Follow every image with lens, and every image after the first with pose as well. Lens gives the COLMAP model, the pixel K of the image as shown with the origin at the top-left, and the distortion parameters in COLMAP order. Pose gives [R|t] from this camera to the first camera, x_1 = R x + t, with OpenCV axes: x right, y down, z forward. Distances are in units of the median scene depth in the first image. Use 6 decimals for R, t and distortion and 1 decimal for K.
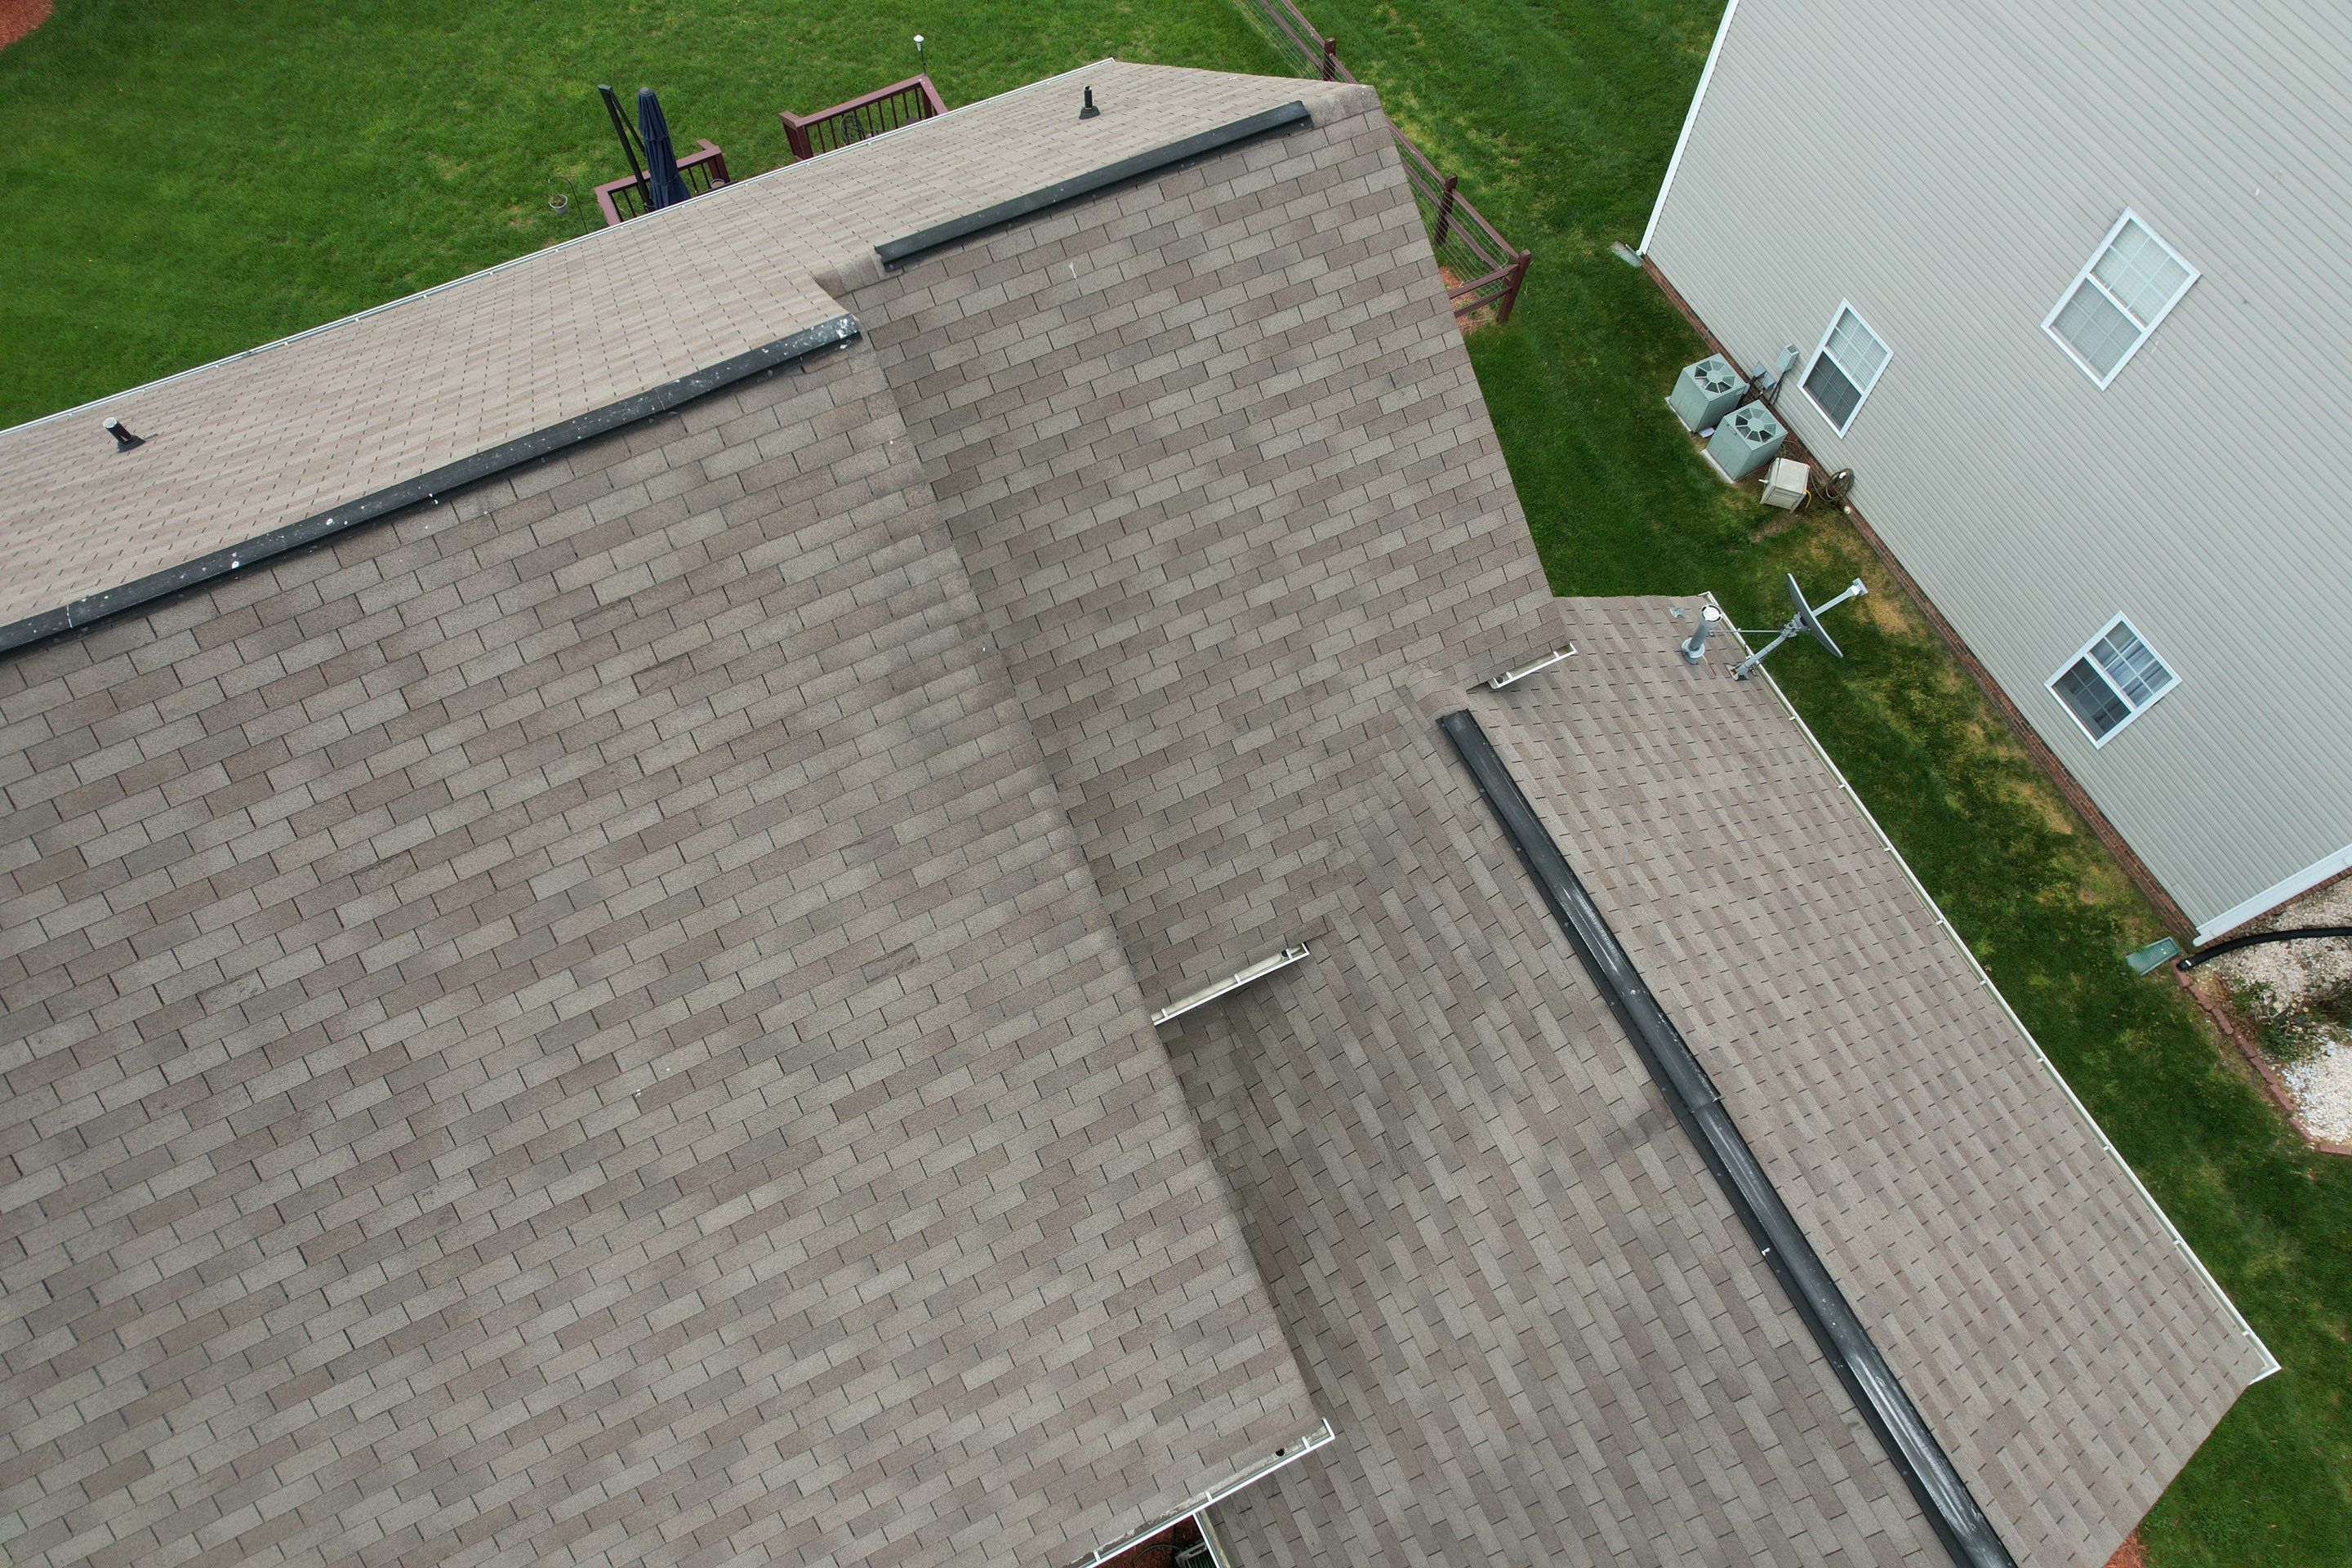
lens RADIAL K [[1480.3, 0, 1176.0], [0, 1480.3, 784.0], [0, 0, 1]] dist [-0.004014, 0.001555]
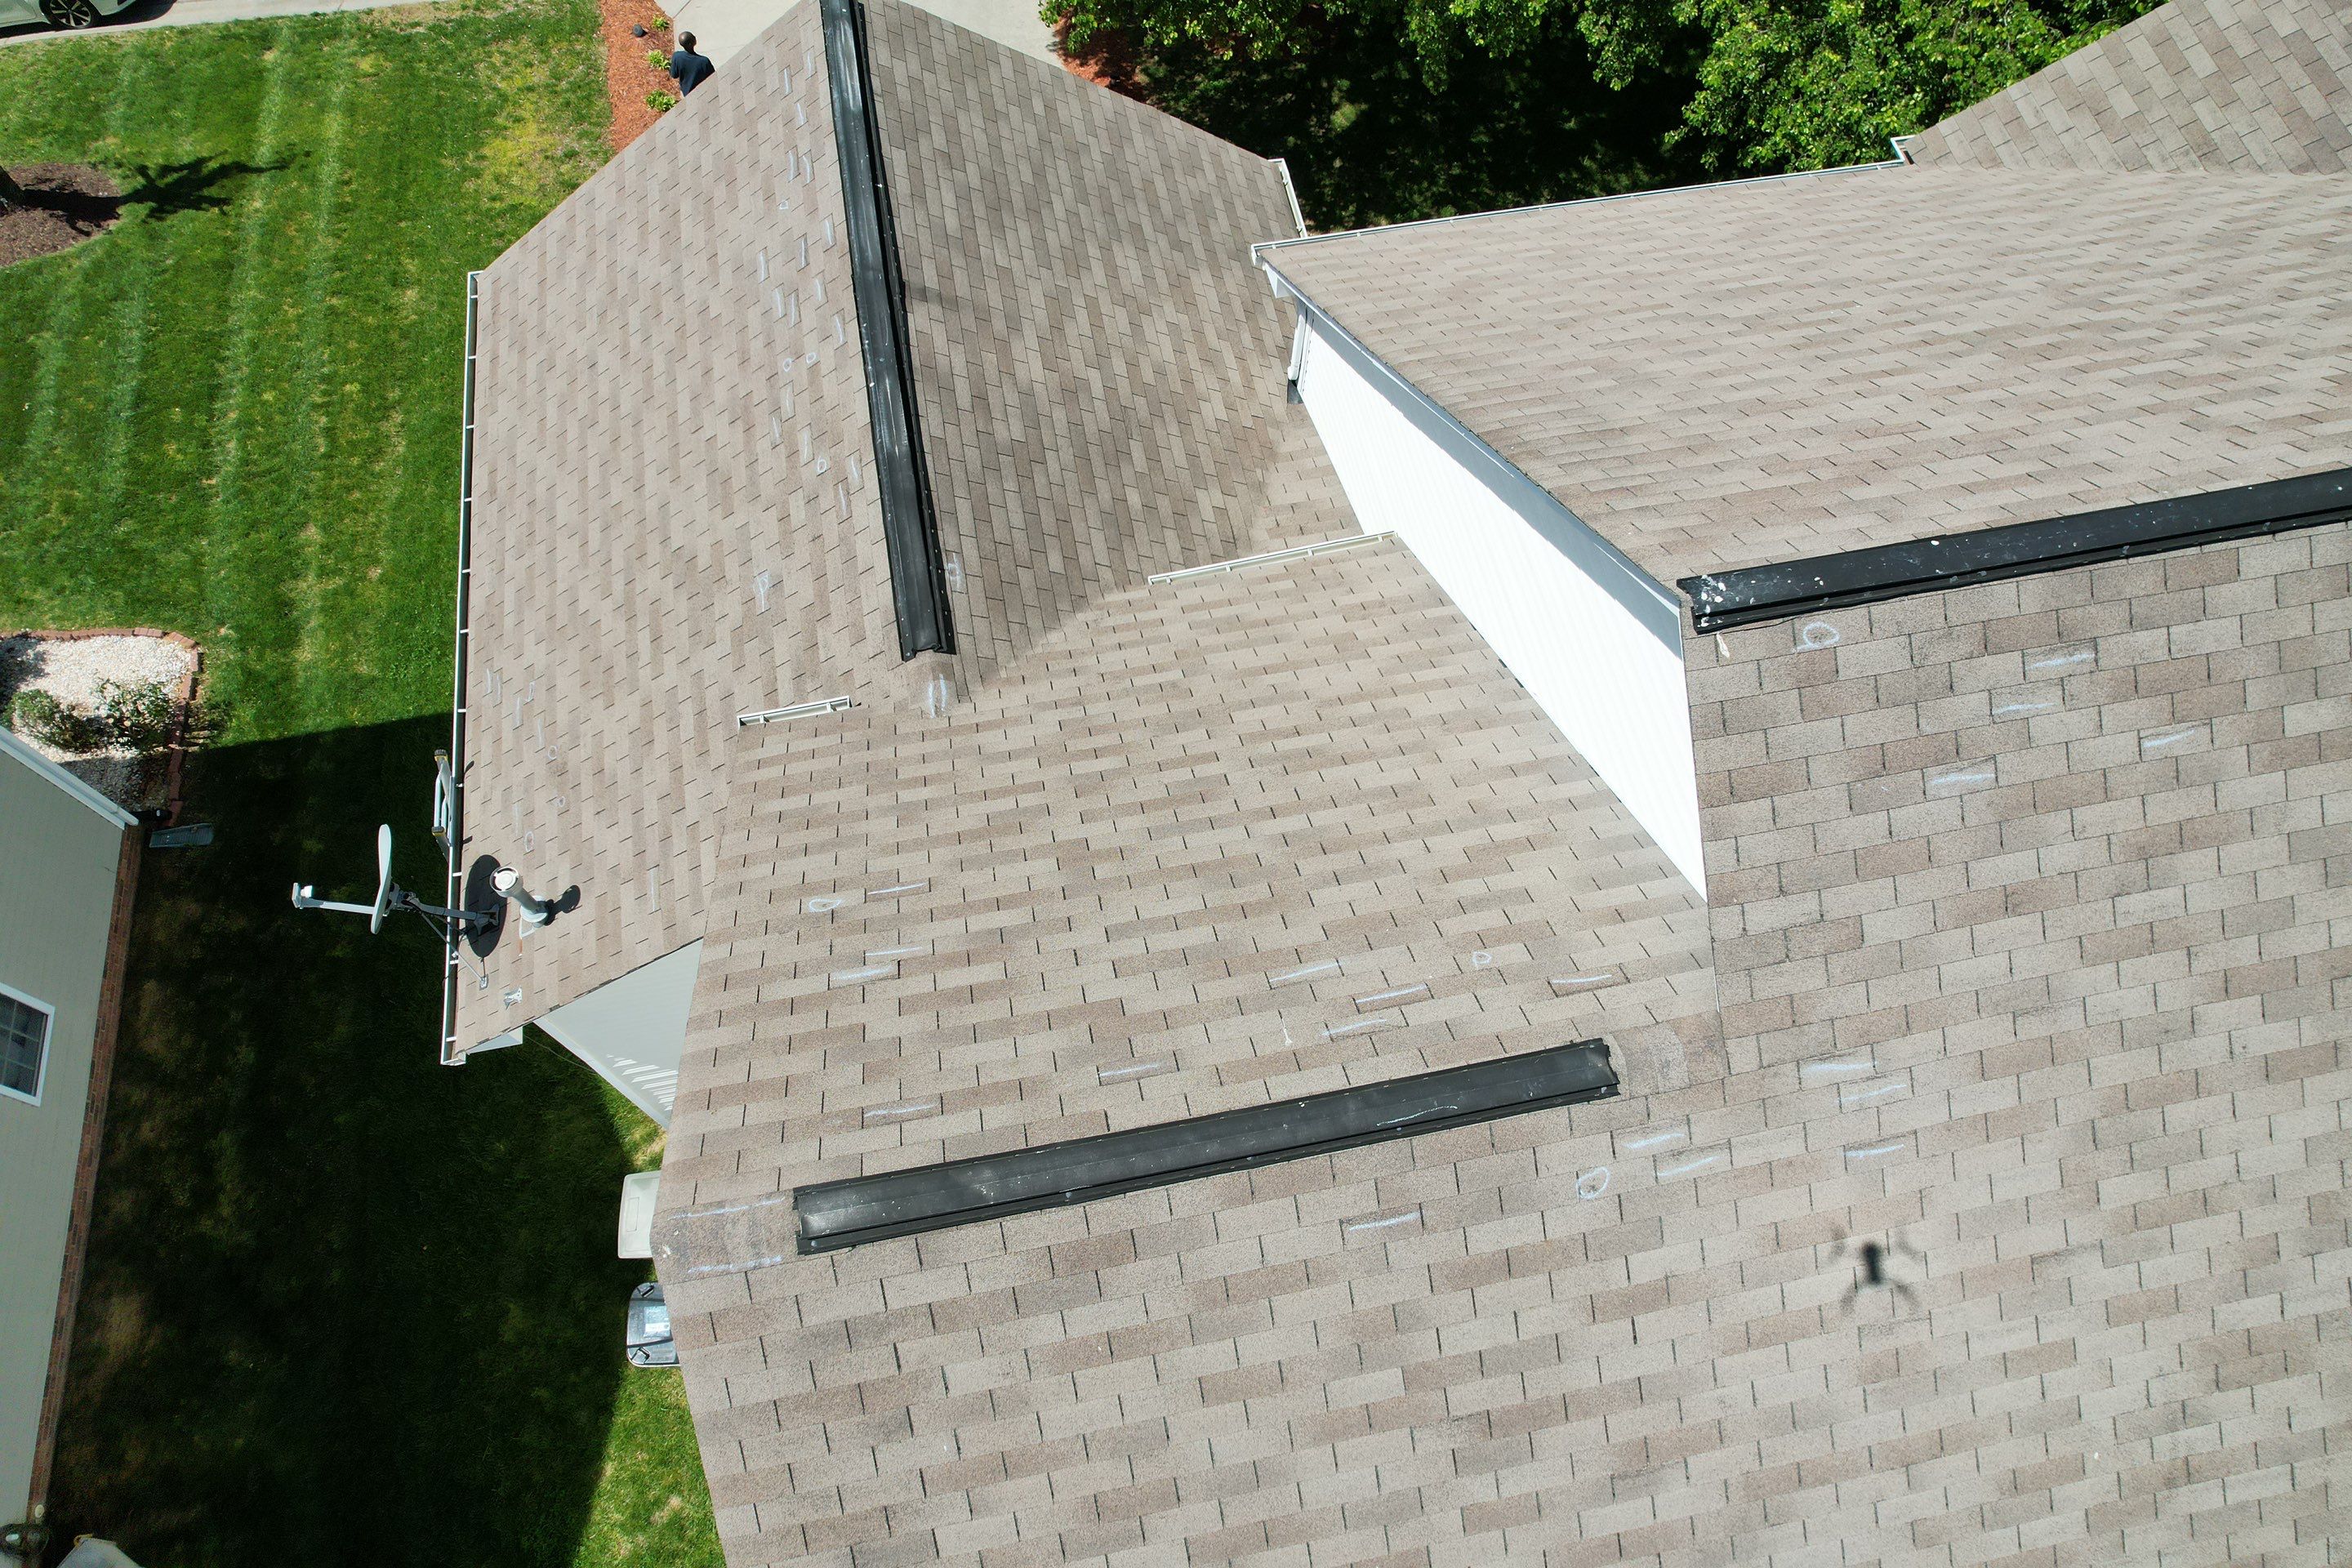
lens RADIAL K [[1480.3, 0, 1176.0], [0, 1480.3, 784.0], [0, 0, 1]] dist [-0.004014, 0.001555]
pose [[-0.967066, -0.230291, 0.108391, -0.065101], [0.227630, -0.592009, 0.773117, -0.736990], [-0.113873, 0.772329, 0.624933, 0.526101]]
